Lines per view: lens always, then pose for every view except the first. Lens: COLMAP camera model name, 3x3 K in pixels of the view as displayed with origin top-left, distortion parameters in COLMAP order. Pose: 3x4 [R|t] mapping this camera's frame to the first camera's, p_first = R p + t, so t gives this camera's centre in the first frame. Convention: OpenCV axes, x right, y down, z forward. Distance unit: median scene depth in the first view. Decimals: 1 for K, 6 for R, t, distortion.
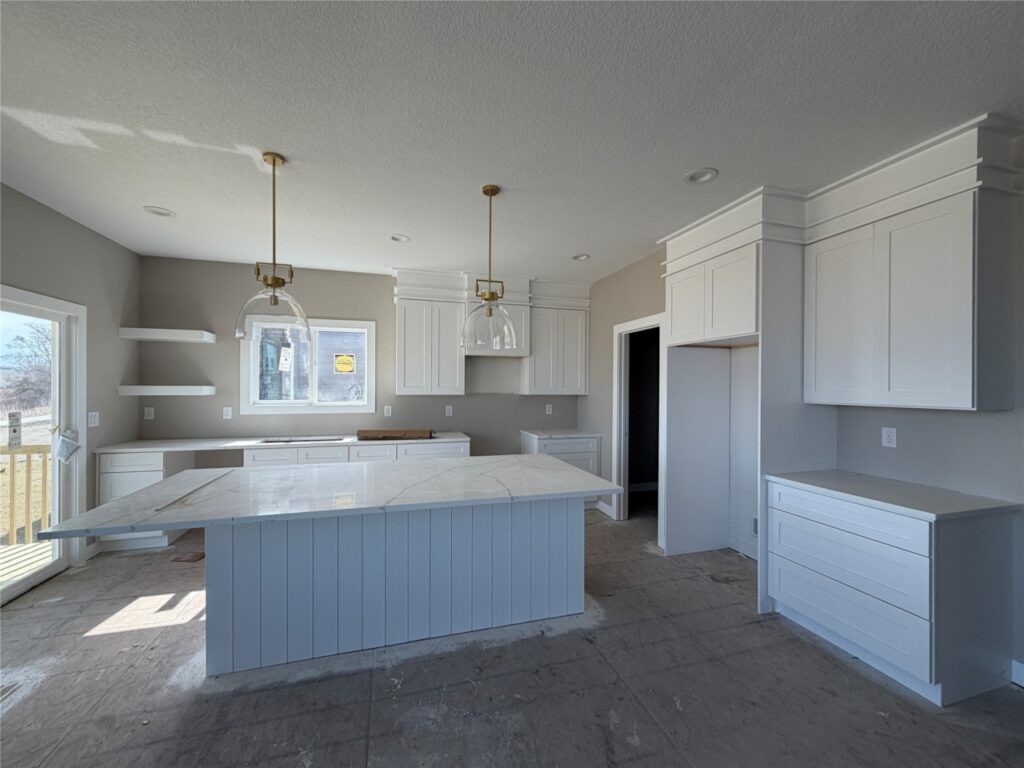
lens RADIAL K [[405.7, 0, 511.0], [0, 405.7, 386.4], [0, 0, 1]] dist [0.001745, -0.000449]
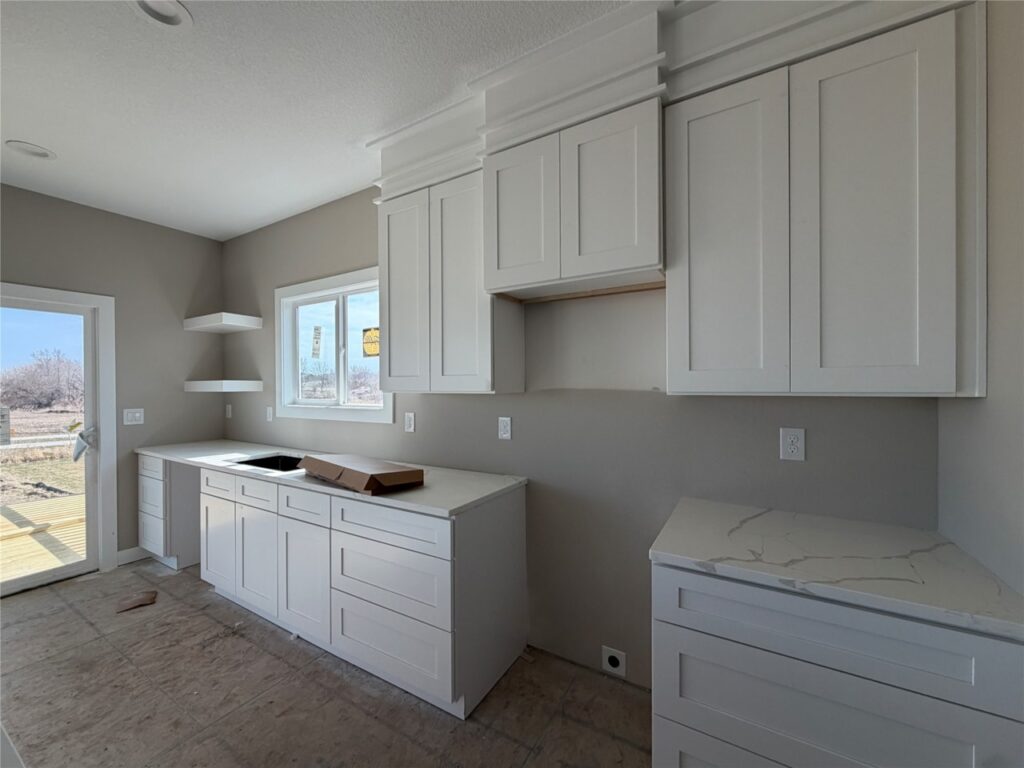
lens RADIAL K [[405.7, 0, 511.9], [0, 405.7, 386.0], [0, 0, 1]] dist [0.001745, -0.000449]
pose [[0.676546, -0.007134, -0.736366, 0.325920], [0.010642, 0.999943, 0.000090, 0.022284], [0.736323, -0.007897, 0.676584, 1.221725]]
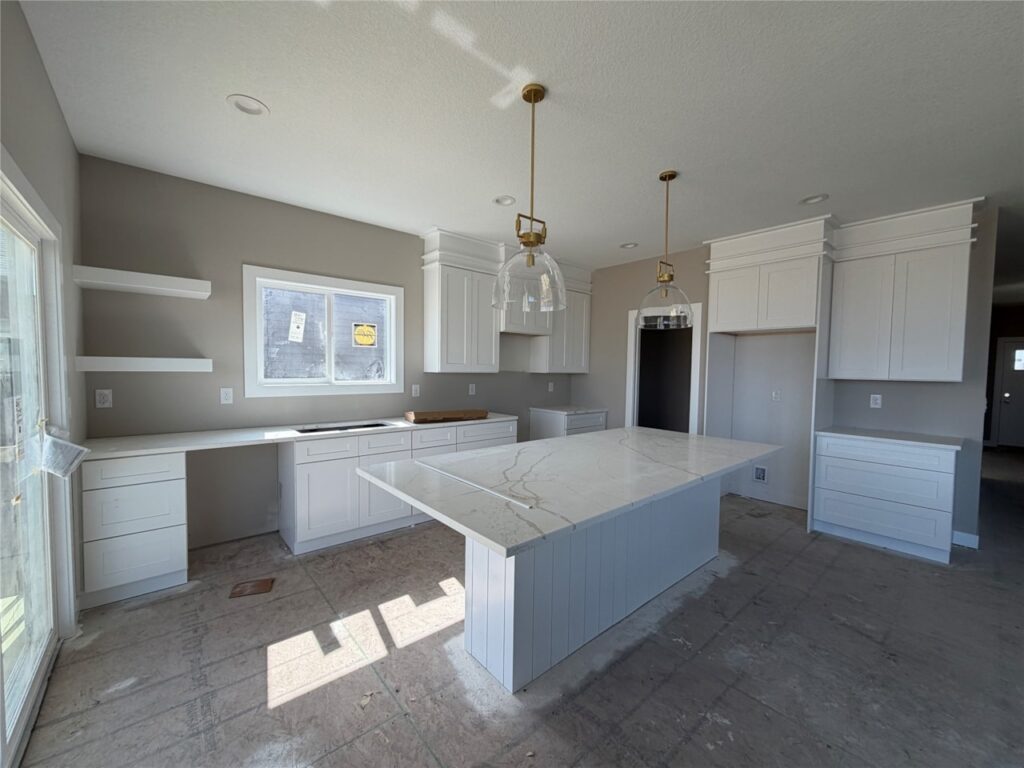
lens RADIAL K [[405.7, 0, 511.4], [0, 405.7, 385.5], [0, 0, 1]] dist [0.001745, -0.000449]
pose [[0.913305, -0.009164, 0.407173, -0.793328], [-0.009623, 0.998982, 0.044070, 0.013740], [-0.407163, -0.044168, 0.912287, 0.172717]]
